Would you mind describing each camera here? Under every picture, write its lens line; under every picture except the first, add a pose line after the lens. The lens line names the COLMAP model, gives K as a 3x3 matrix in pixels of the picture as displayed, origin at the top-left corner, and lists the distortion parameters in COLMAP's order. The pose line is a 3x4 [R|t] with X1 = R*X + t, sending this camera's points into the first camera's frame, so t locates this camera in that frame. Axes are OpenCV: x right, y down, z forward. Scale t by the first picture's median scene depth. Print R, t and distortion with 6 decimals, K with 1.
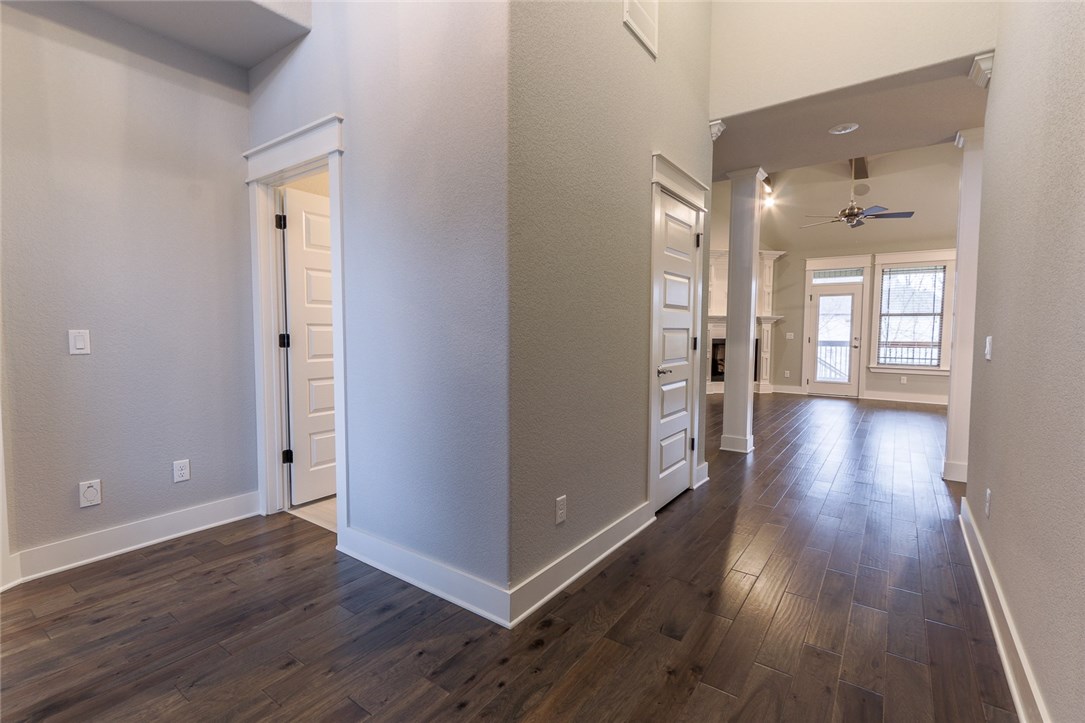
lens RADIAL K [[506.7, 0, 534.9], [0, 506.7, 360.4], [0, 0, 1]] dist [0.005256, 0.000158]
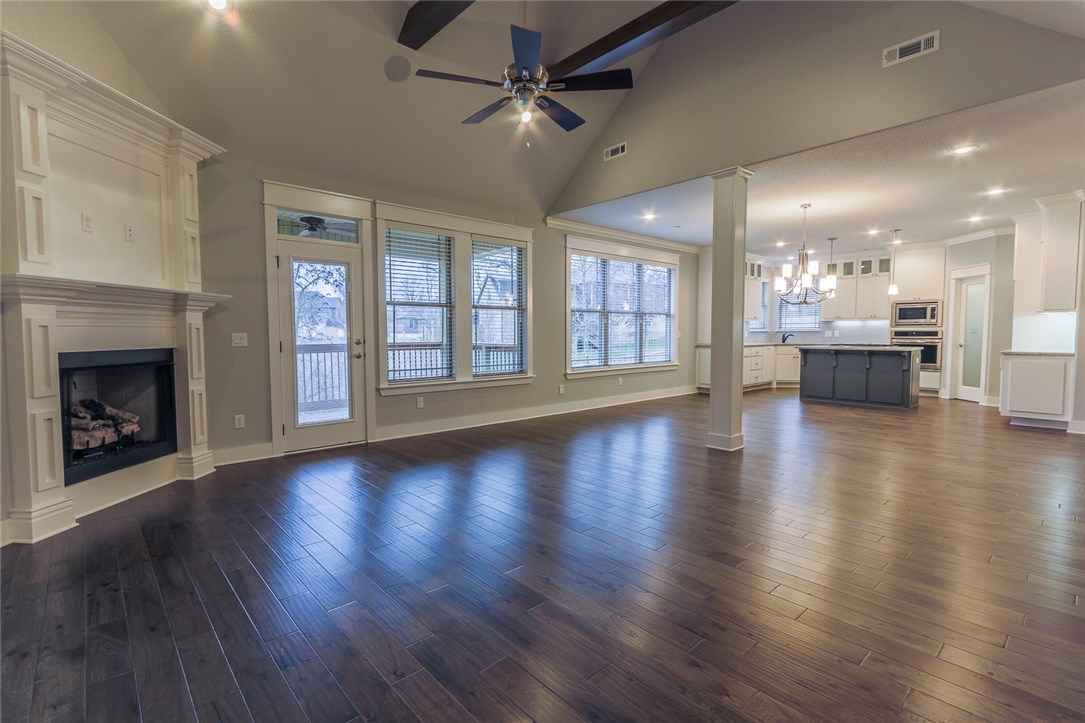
lens RADIAL K [[506.7, 0, 534.9], [0, 506.7, 360.4], [0, 0, 1]] dist [0.005256, 0.000158]
pose [[0.217024, -0.060398, 0.974296, 0.112473], [0.059416, 0.997051, 0.048573, -0.037643], [-0.974356, 0.047348, 0.219973, 0.675177]]
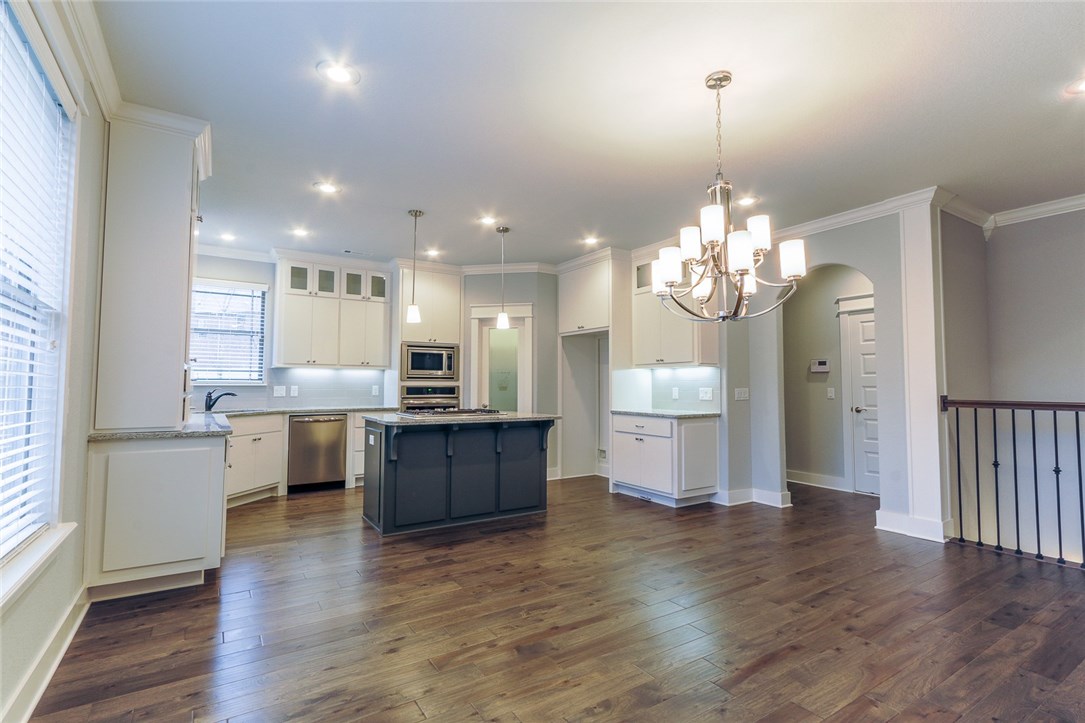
lens RADIAL K [[506.7, 0, 534.9], [0, 506.7, 360.4], [0, 0, 1]] dist [0.005256, 0.000158]
pose [[-0.930710, 0.010950, 0.365594, 0.450460], [0.012881, 0.999913, 0.002845, -0.038038], [-0.365531, 0.007357, -0.930770, 0.711625]]
